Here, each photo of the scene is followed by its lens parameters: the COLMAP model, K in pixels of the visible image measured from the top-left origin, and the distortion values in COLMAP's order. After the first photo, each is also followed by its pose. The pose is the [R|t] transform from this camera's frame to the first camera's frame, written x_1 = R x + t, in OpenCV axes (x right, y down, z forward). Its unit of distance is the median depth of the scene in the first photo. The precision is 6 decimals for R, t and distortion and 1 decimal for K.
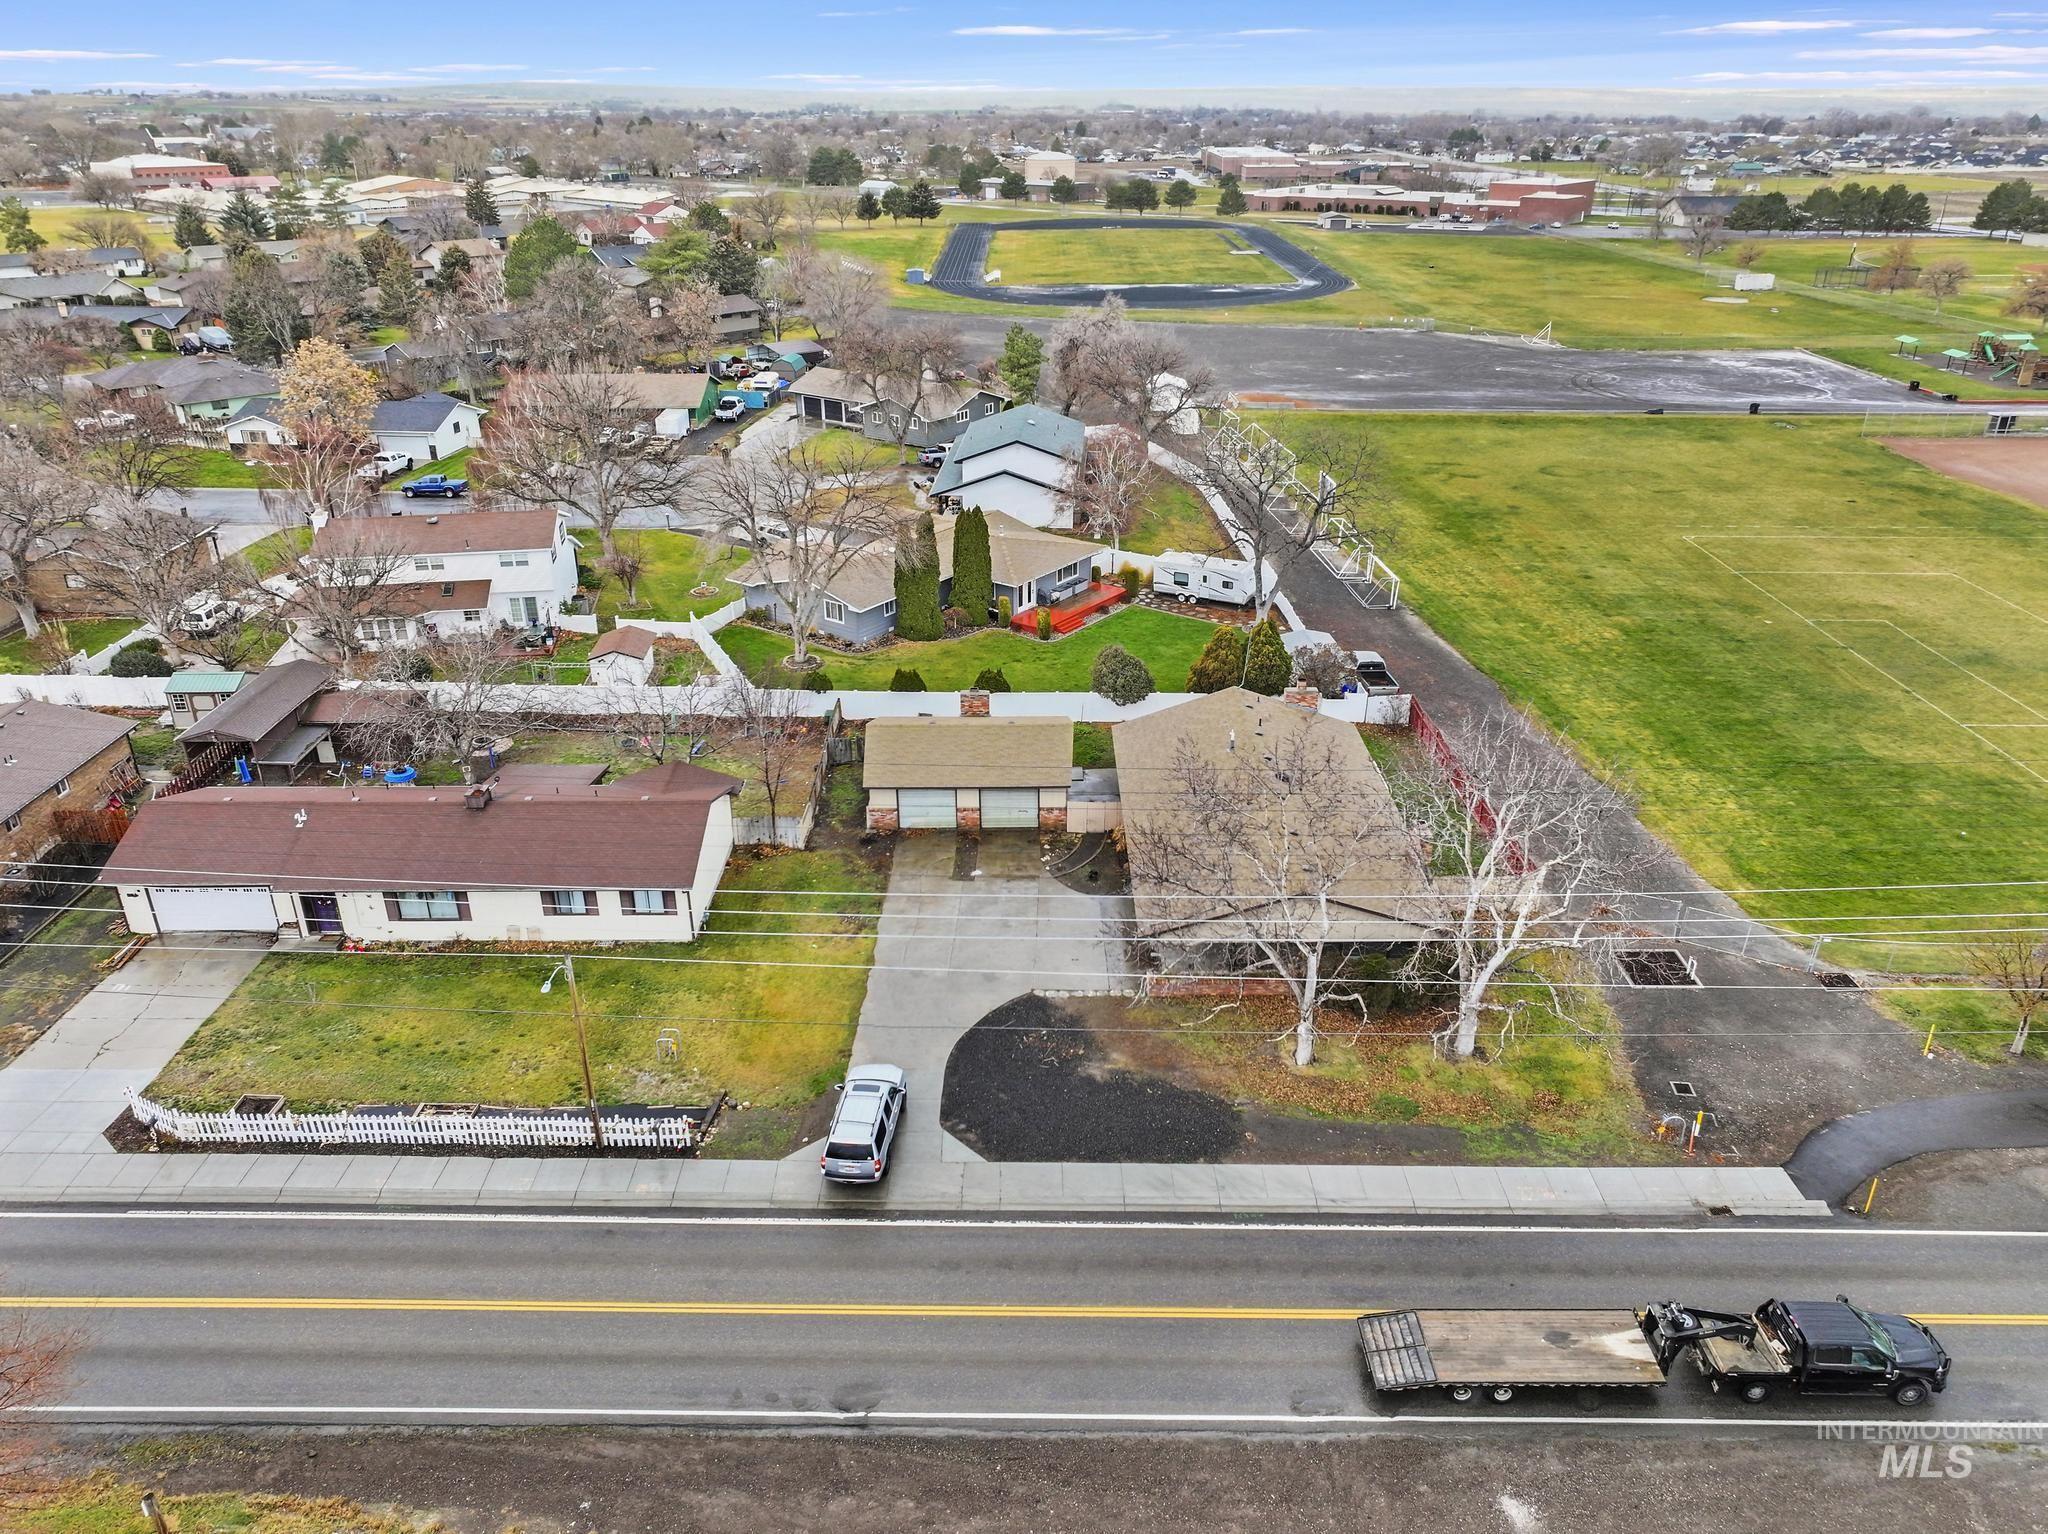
lens RADIAL K [[1479.7, 0, 1039.4], [0, 1479.7, 770.8], [0, 0, 1]] dist [0.002921, 0.008867]
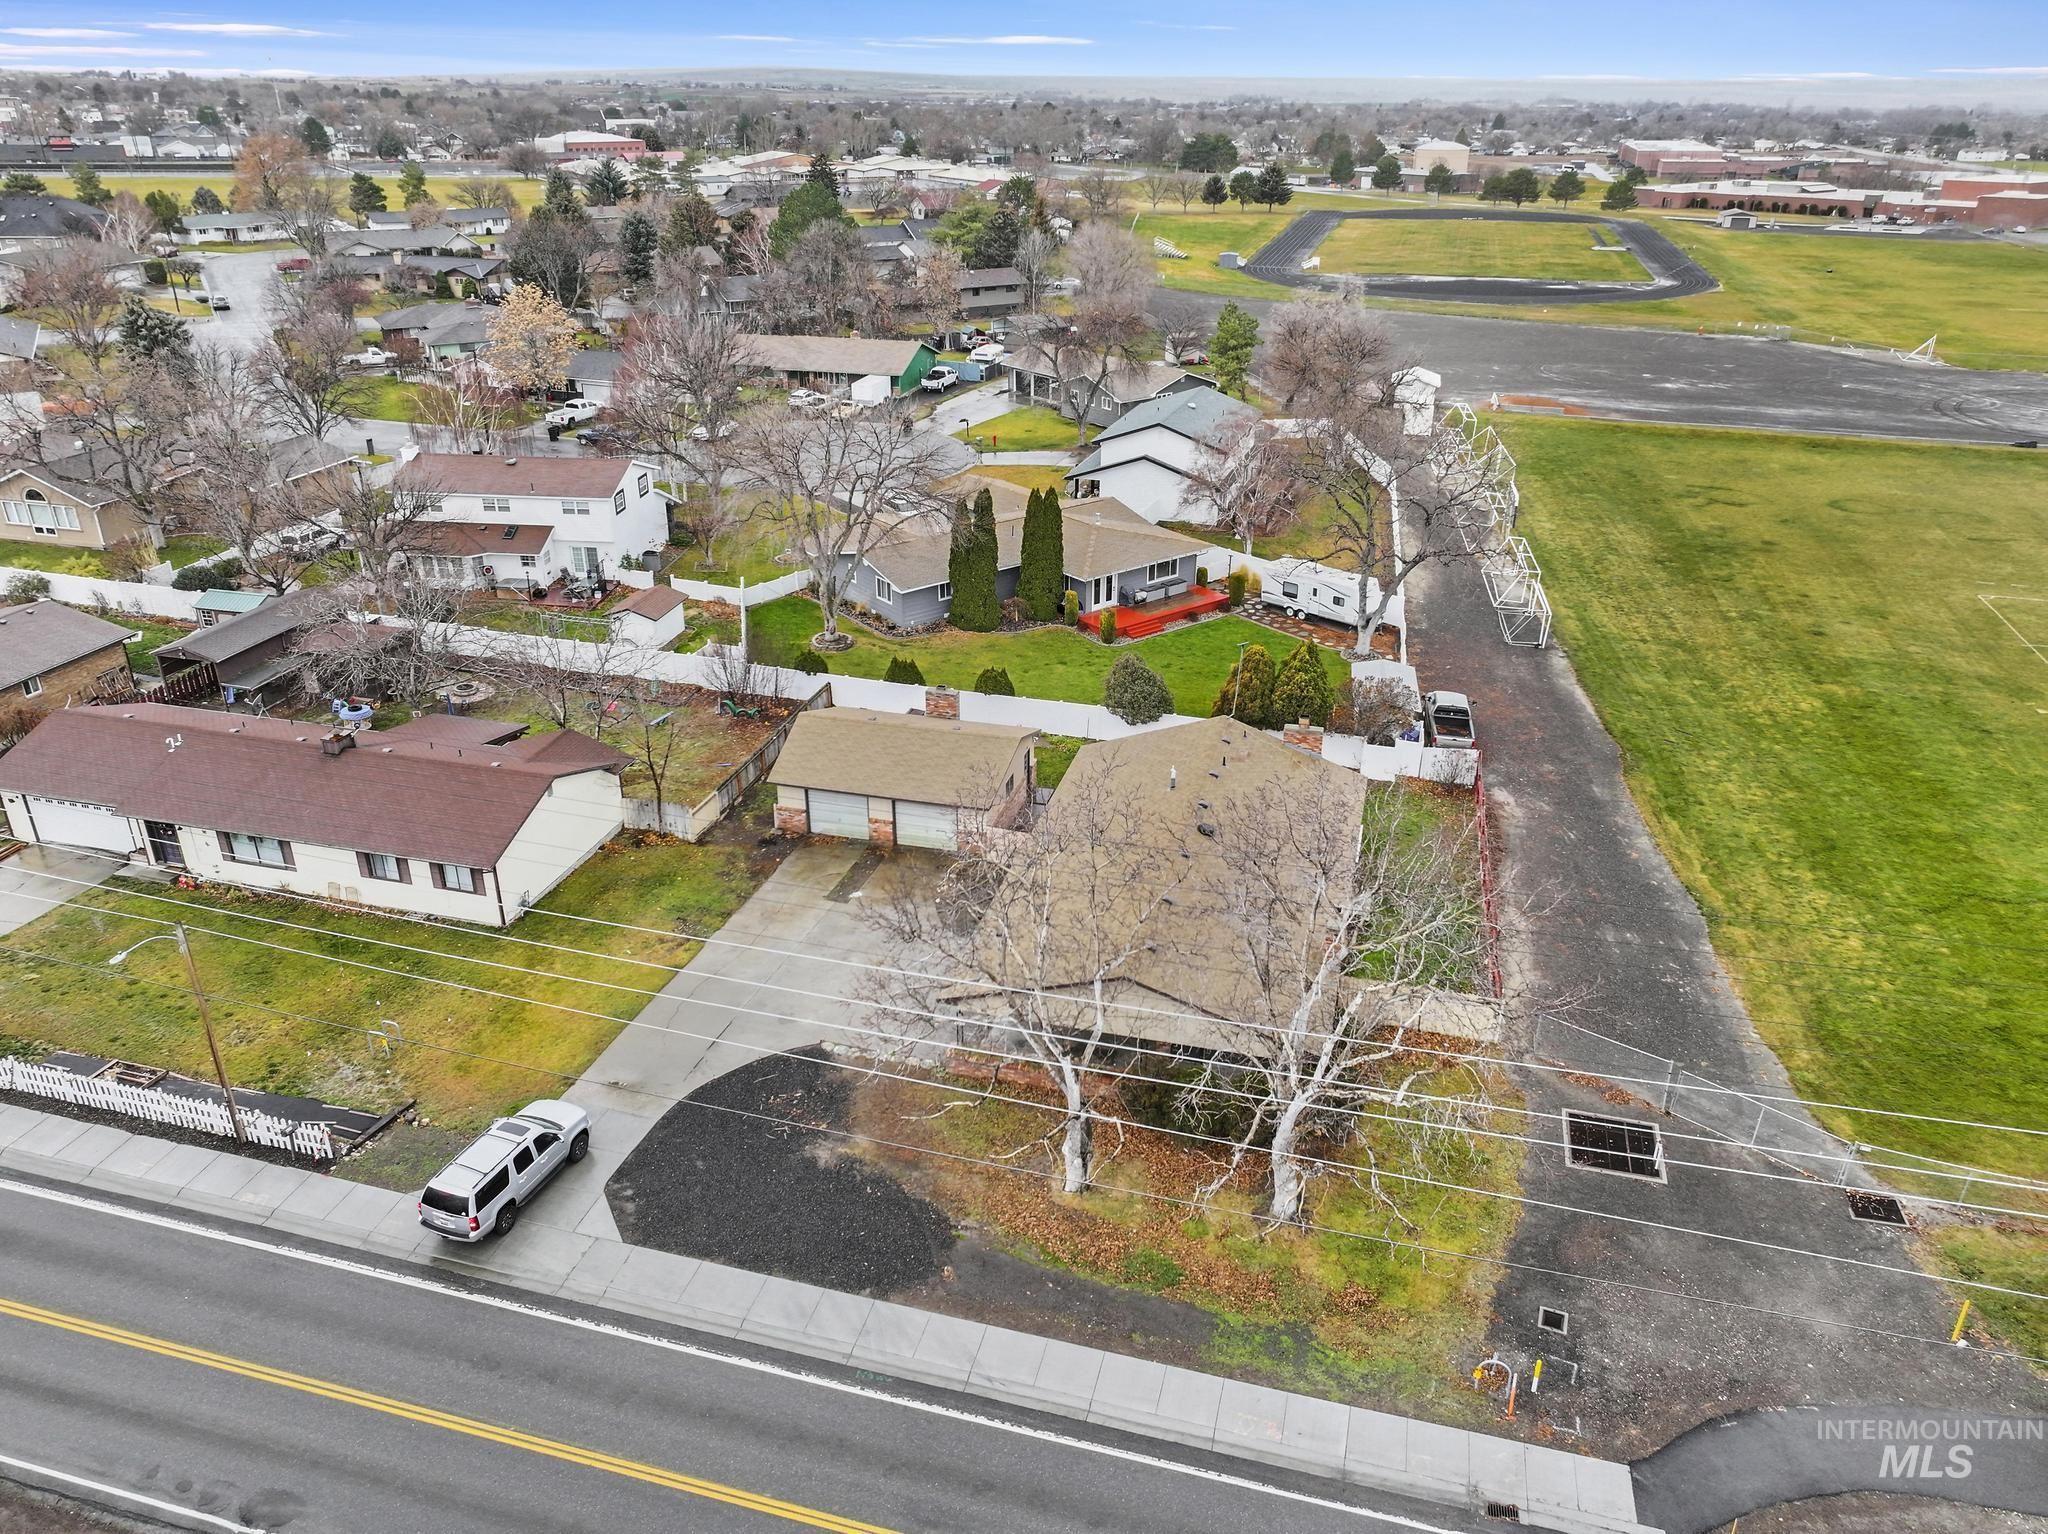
lens RADIAL K [[1474.1, 0, 1023.2], [0, 1474.1, 796.6], [0, 0, 1]] dist [-0.004562, 0.022574]
pose [[0.963345, 0.122385, -0.238723, 0.180208], [-0.117512, 0.992469, 0.034595, -0.021536], [0.241159, -0.005275, 0.970471, 0.125229]]
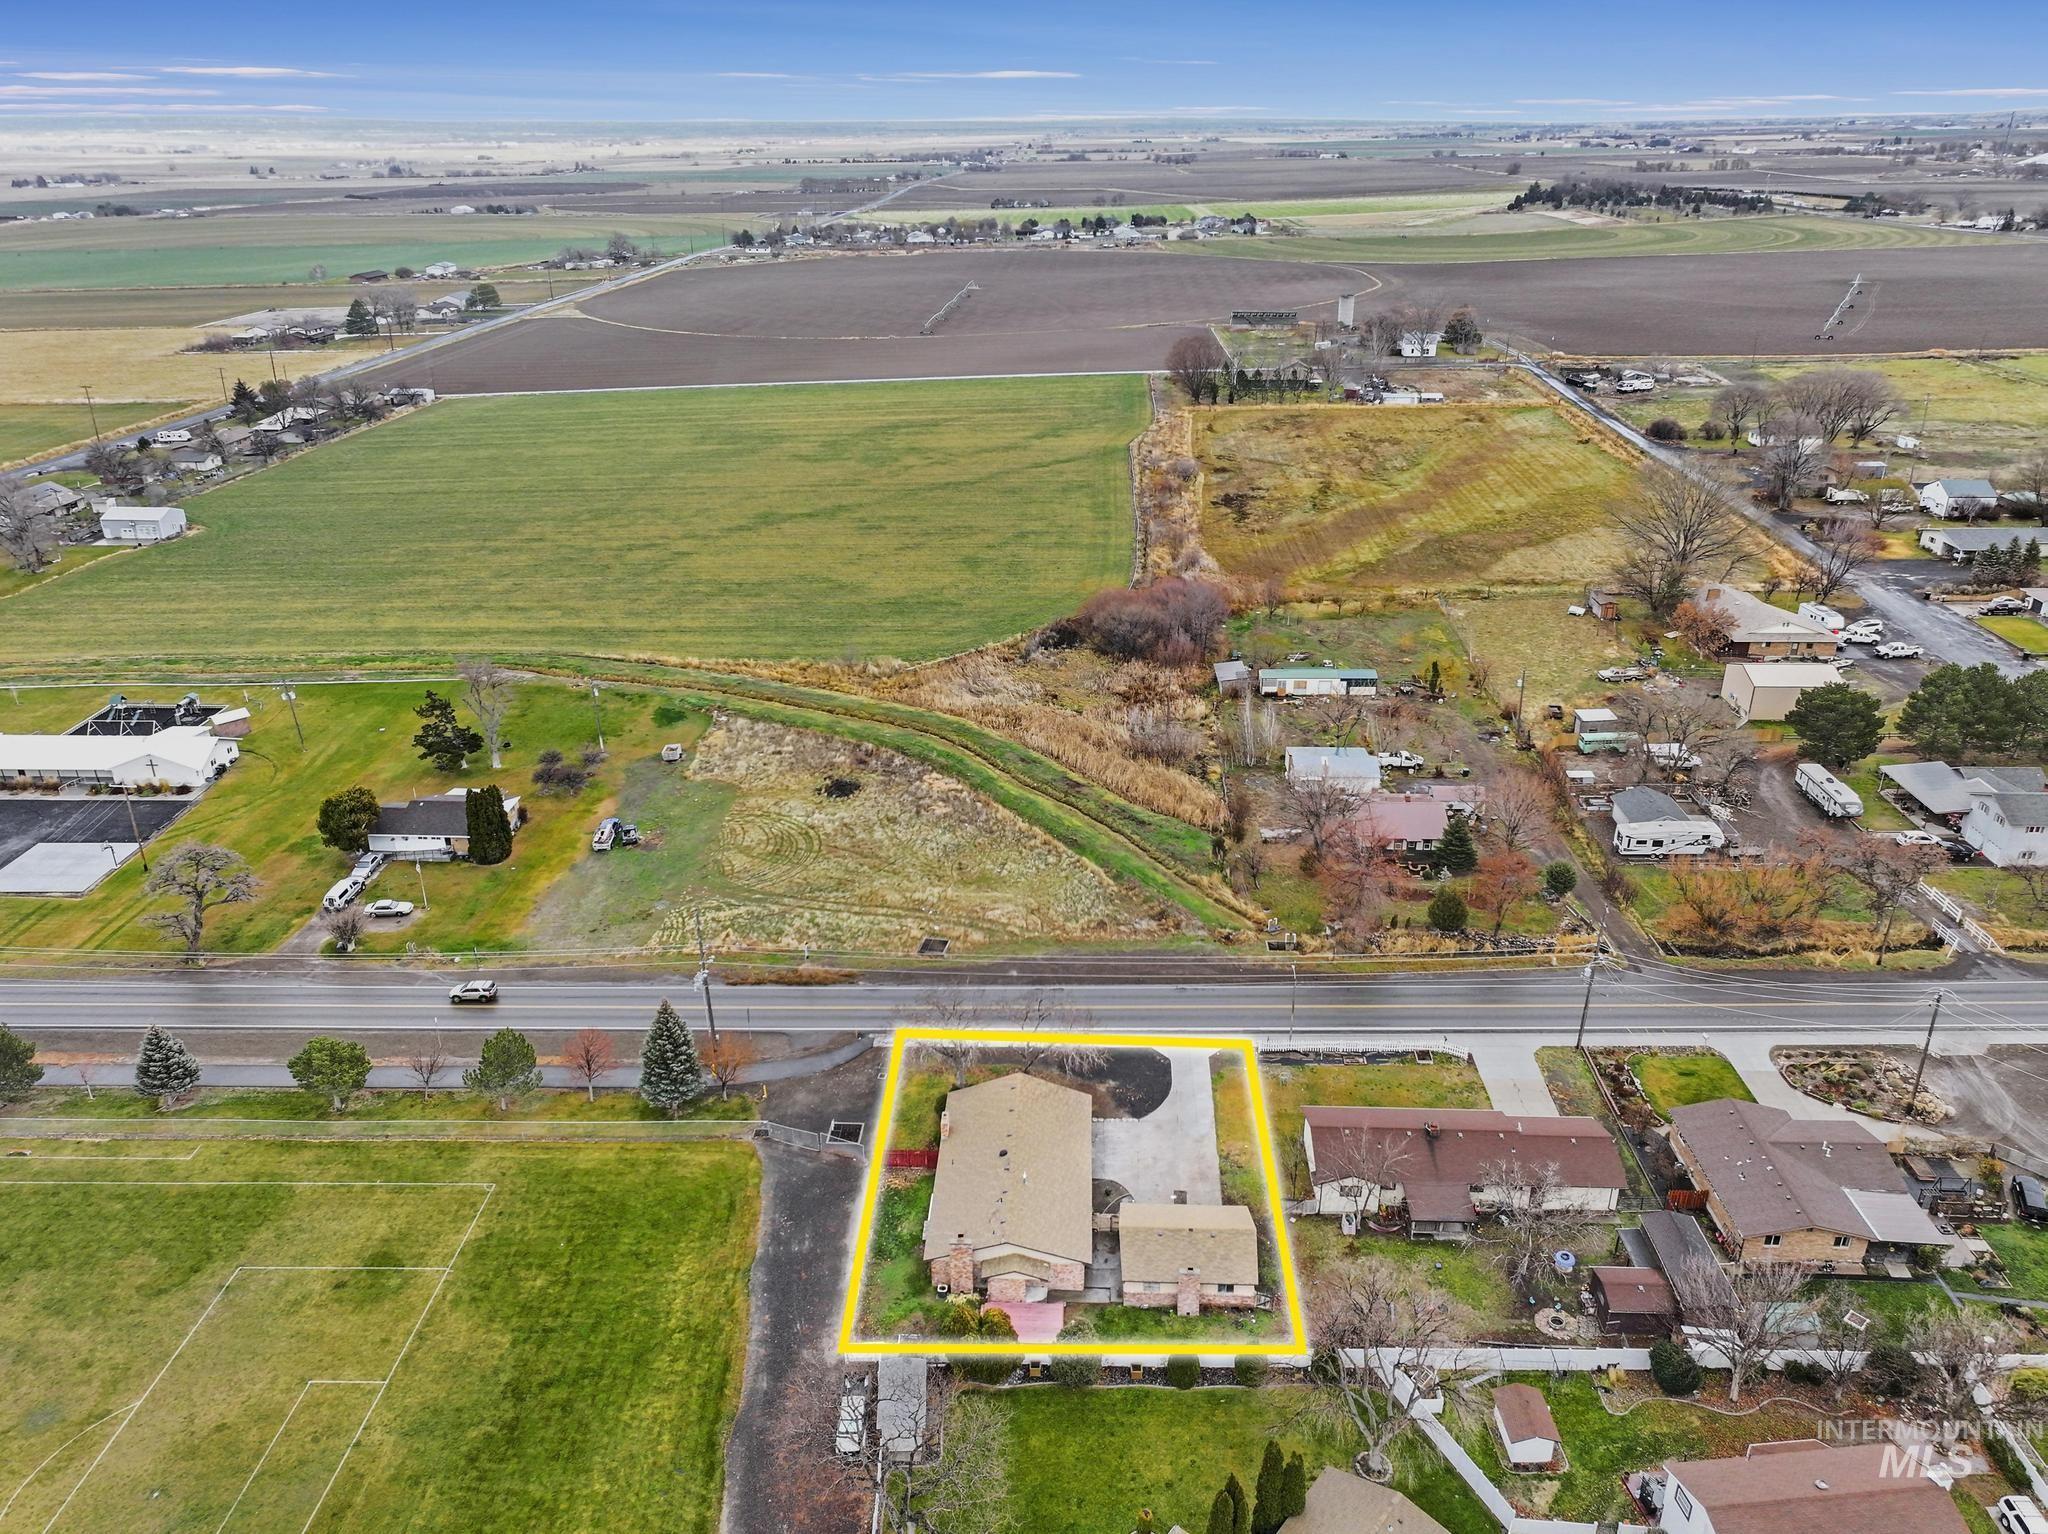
lens RADIAL K [[1474.1, 0, 1023.2], [0, 1474.1, 796.6], [0, 0, 1]] dist [-0.004562, 0.022574]
pose [[-0.998709, -0.010643, 0.049670, 0.039124], [0.030974, 0.647409, 0.761513, -1.133317], [-0.040262, 0.762068, -0.646243, 1.265443]]
